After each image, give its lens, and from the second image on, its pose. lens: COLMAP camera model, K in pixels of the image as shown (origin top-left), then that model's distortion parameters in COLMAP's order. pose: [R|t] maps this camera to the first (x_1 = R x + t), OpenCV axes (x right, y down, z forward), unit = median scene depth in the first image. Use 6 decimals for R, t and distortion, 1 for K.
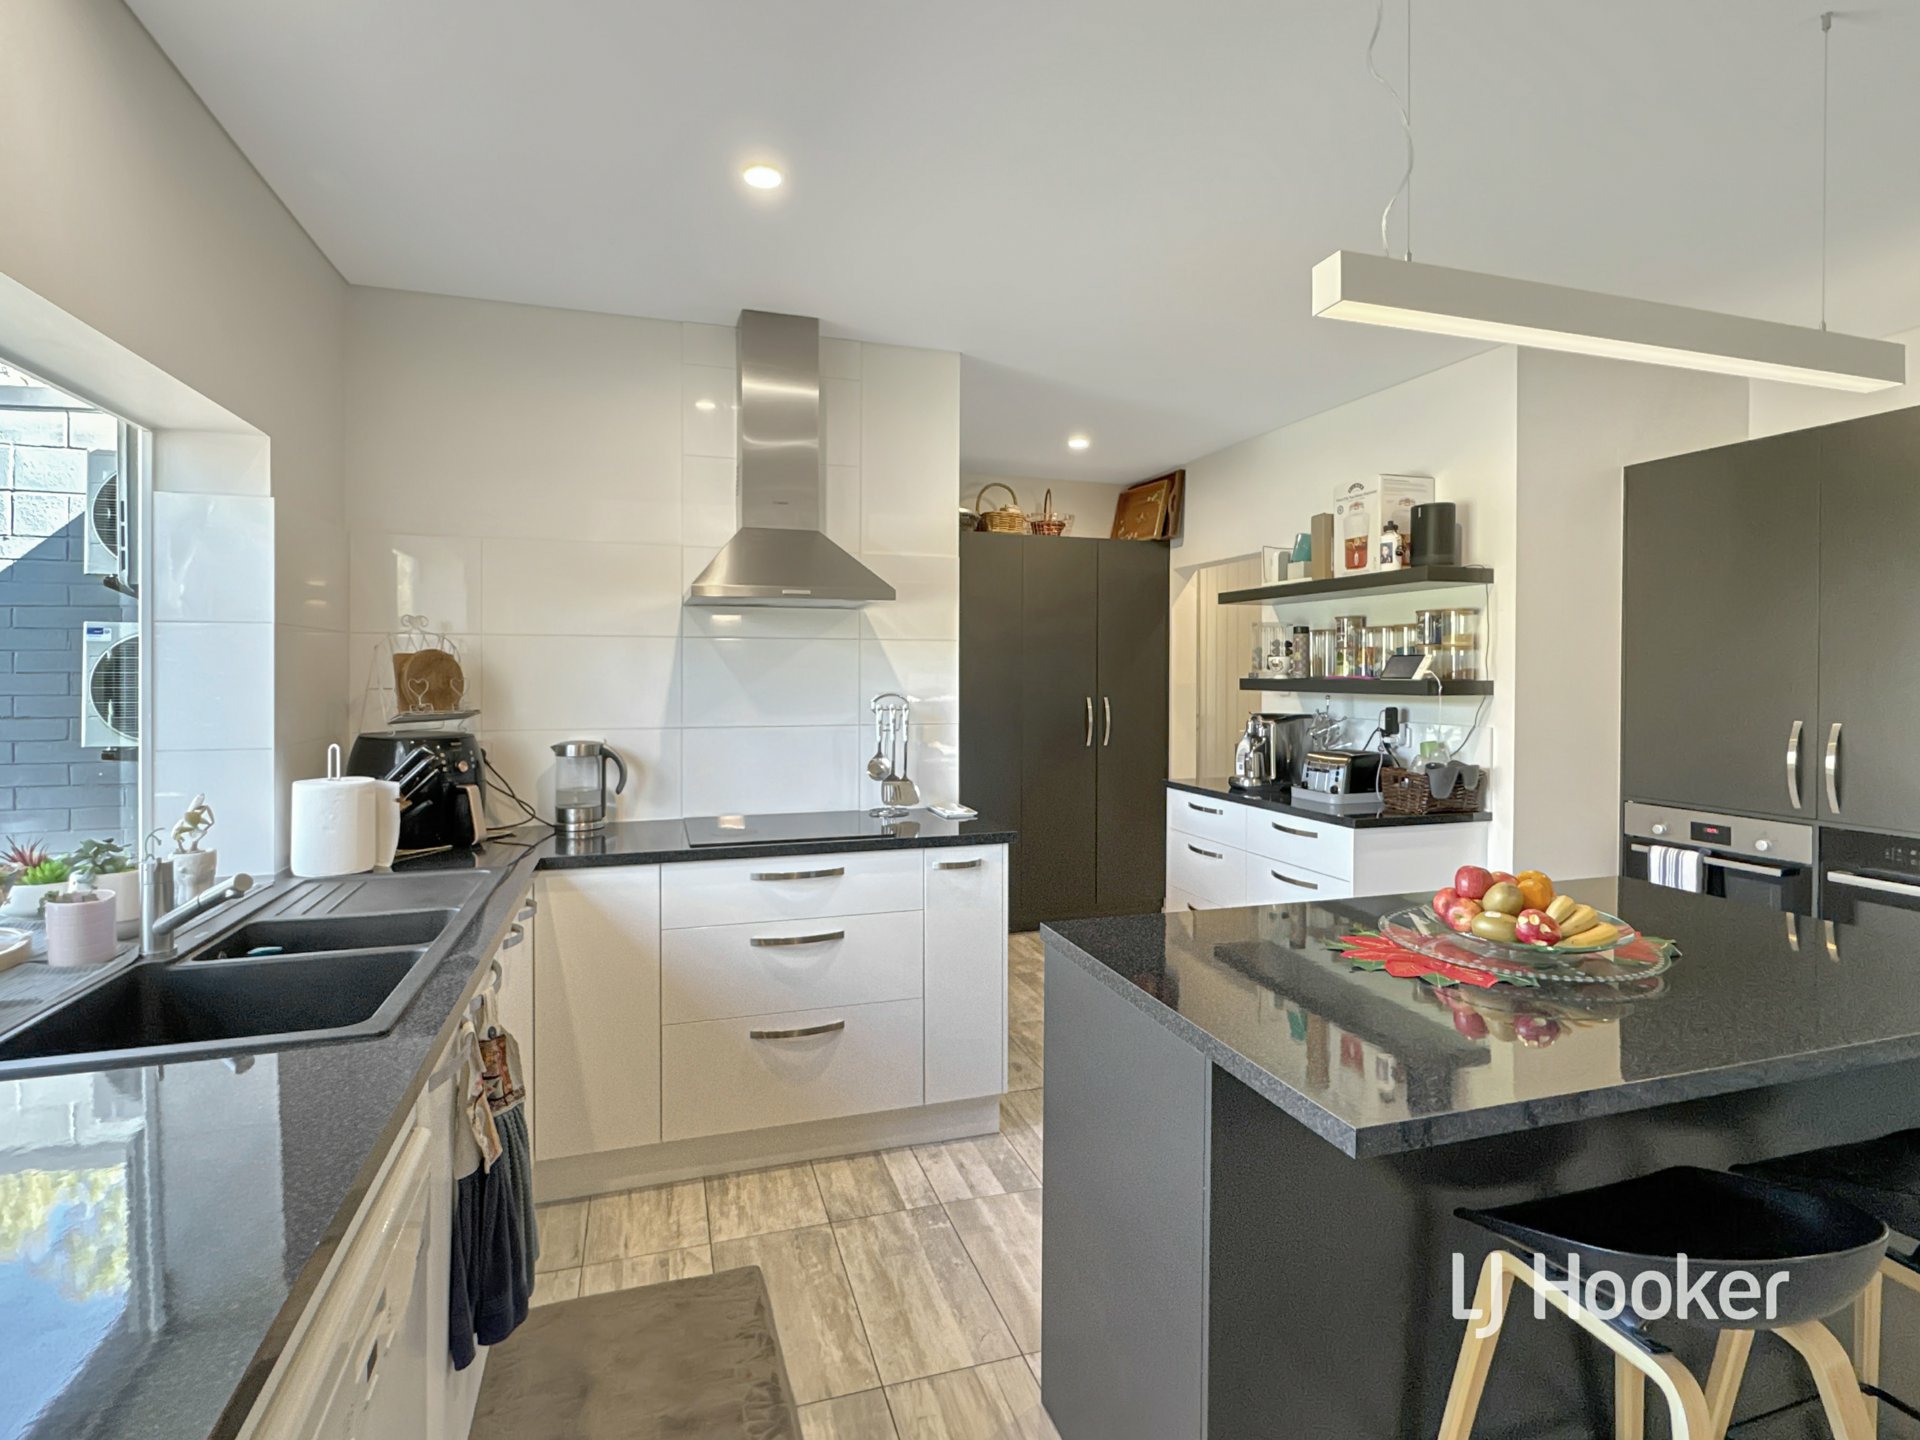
lens RADIAL K [[962.3, 0, 961.7], [0, 962.3, 702.3], [0, 0, 1]] dist [-0.006853, -0.000284]
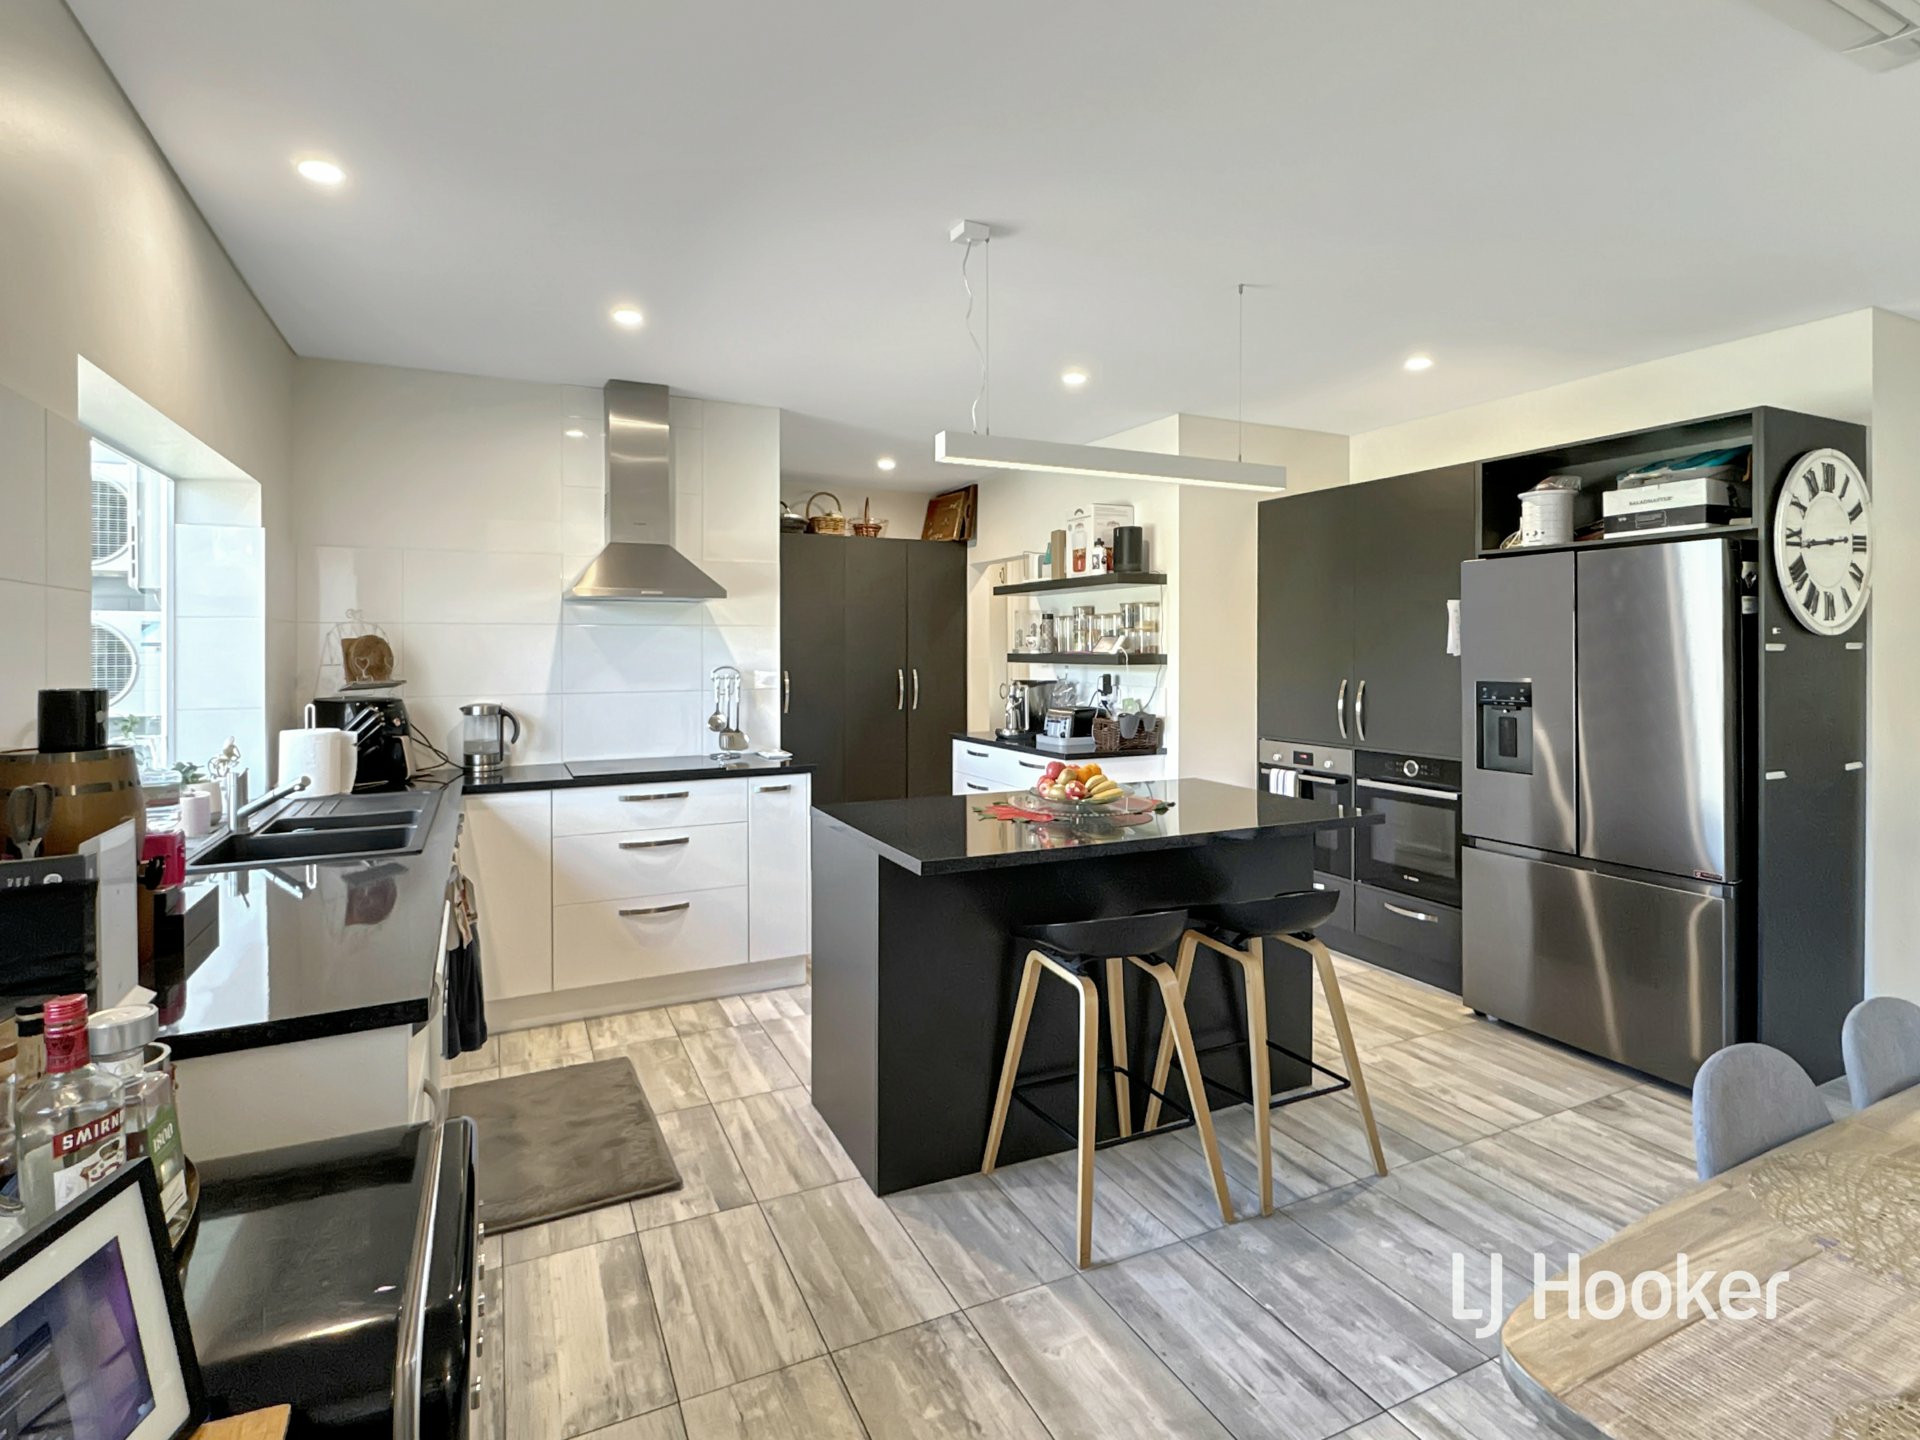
lens RADIAL K [[962.3, 0, 963.7], [0, 962.3, 659.1], [0, 0, 1]] dist [-0.006853, -0.000284]
pose [[0.989721, -0.006359, 0.142873, 0.066974], [0.009154, 0.999779, -0.018916, 0.009841], [-0.142721, 0.020030, 0.989560, -0.394161]]
